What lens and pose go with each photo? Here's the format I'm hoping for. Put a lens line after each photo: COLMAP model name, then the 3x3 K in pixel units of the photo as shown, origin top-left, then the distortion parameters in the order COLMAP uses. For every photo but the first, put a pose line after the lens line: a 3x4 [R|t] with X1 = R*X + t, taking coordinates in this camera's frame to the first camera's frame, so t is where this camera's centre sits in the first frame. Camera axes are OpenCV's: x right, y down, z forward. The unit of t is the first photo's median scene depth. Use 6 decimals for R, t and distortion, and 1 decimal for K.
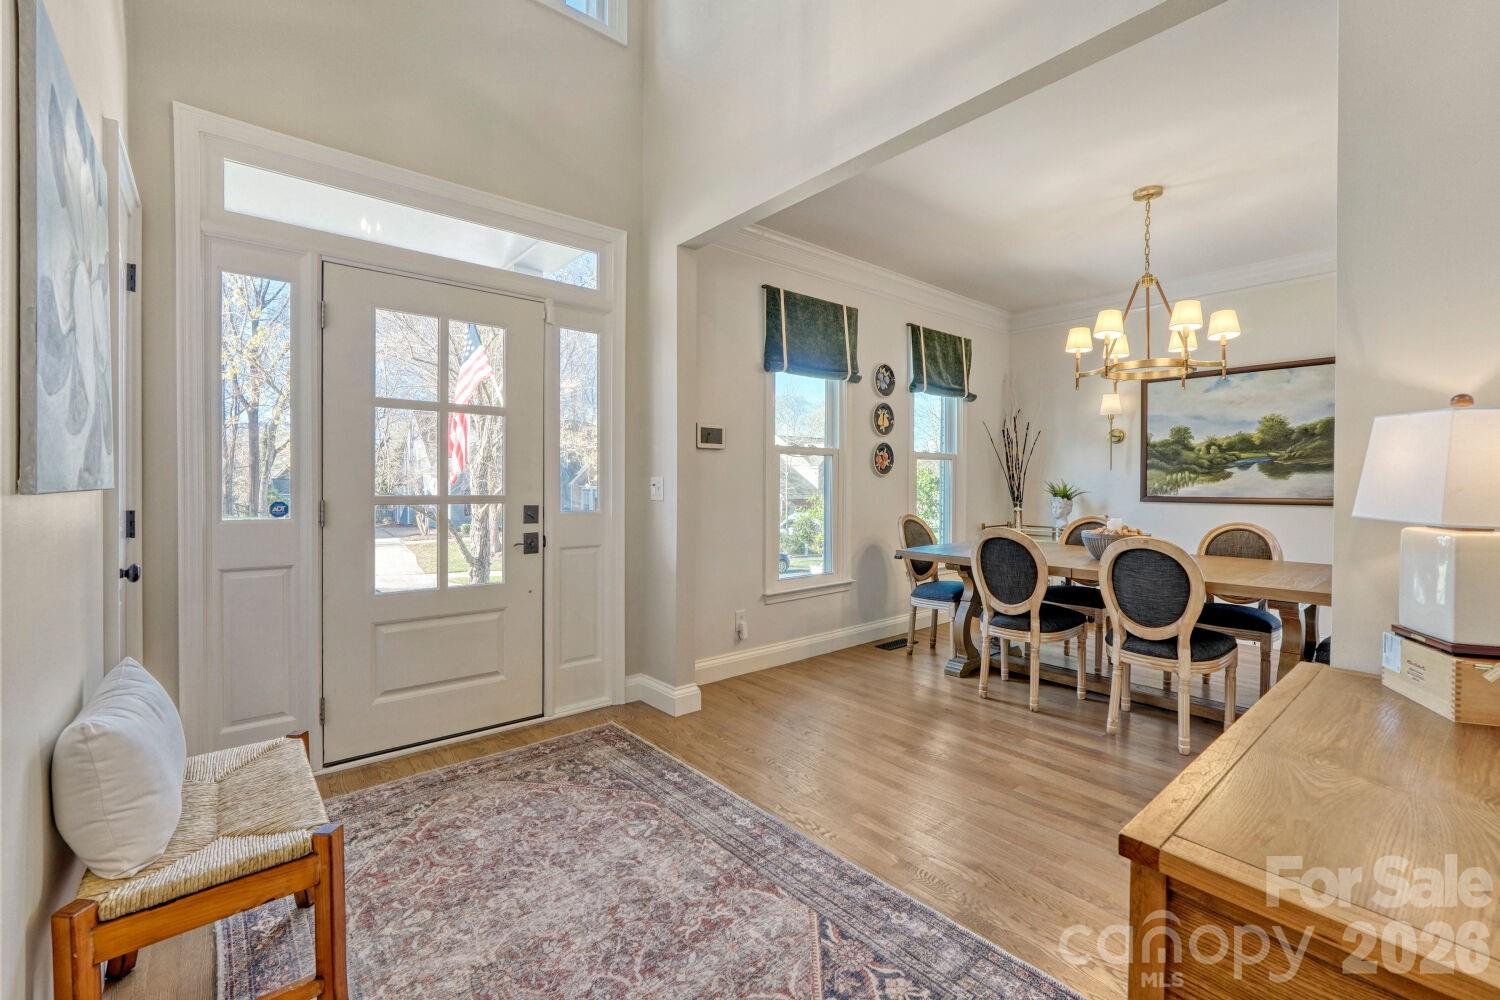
lens RADIAL K [[631.5, 0, 750.4], [0, 631.5, 492.0], [0, 0, 1]] dist [-0.000741, 0.000109]
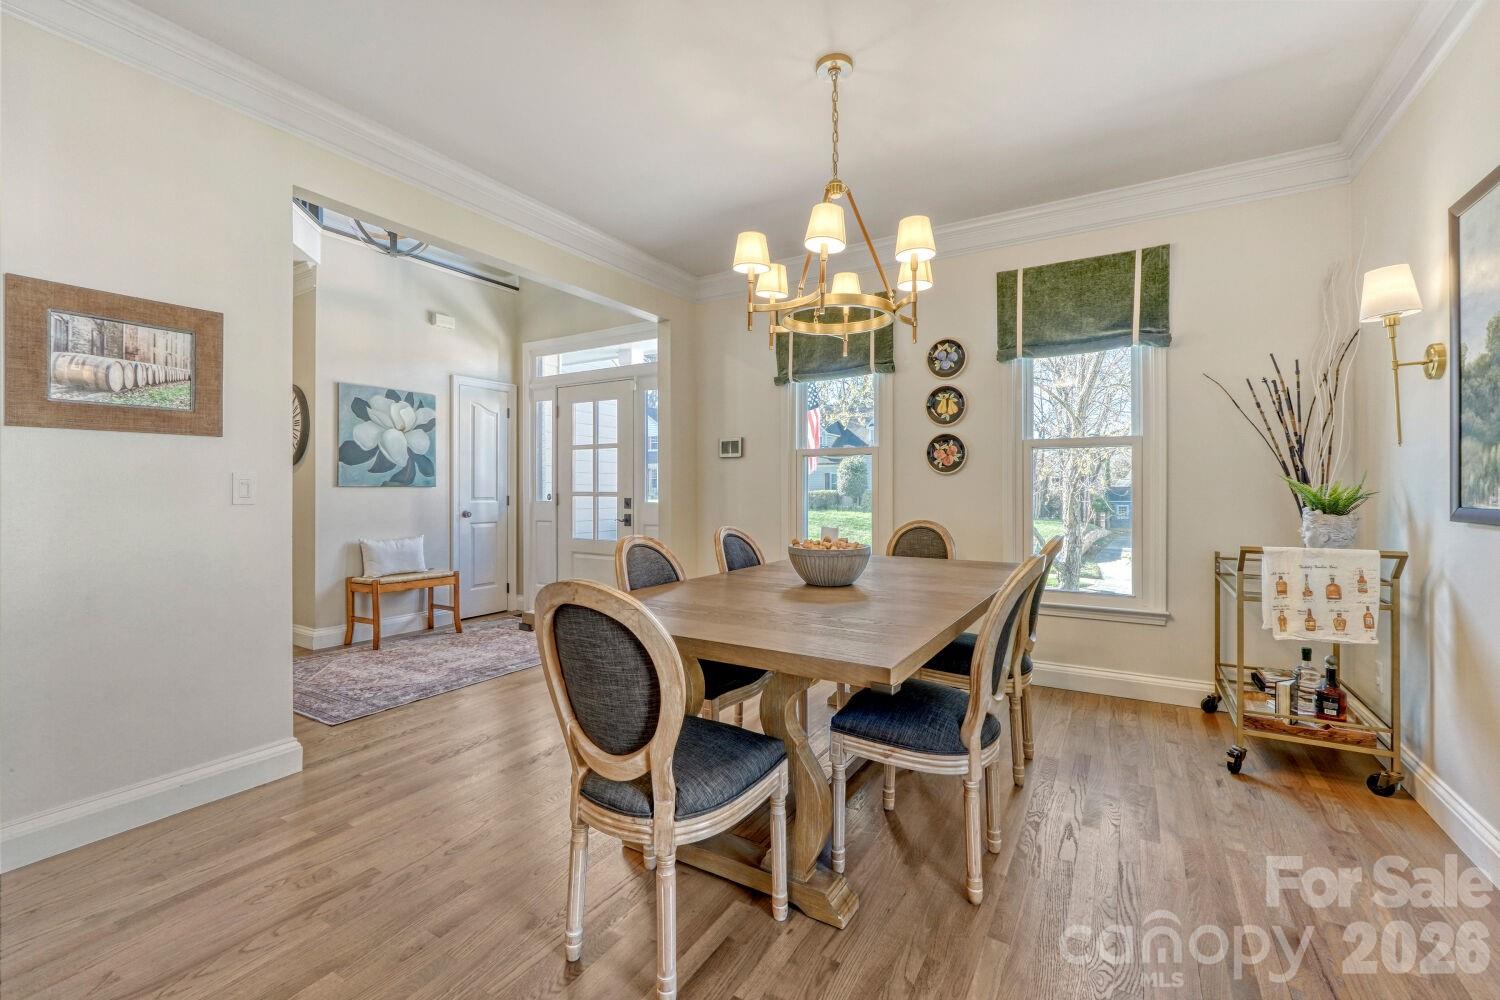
lens RADIAL K [[631.5, 0, 753.1], [0, 631.5, 493.2], [0, 0, 1]] dist [-0.000741, 0.000109]
pose [[0.332659, 0.003520, -0.943041, 0.913028], [-0.011867, 0.999929, -0.000454, 0.002976], [0.942973, 0.011342, 0.332677, 0.491708]]
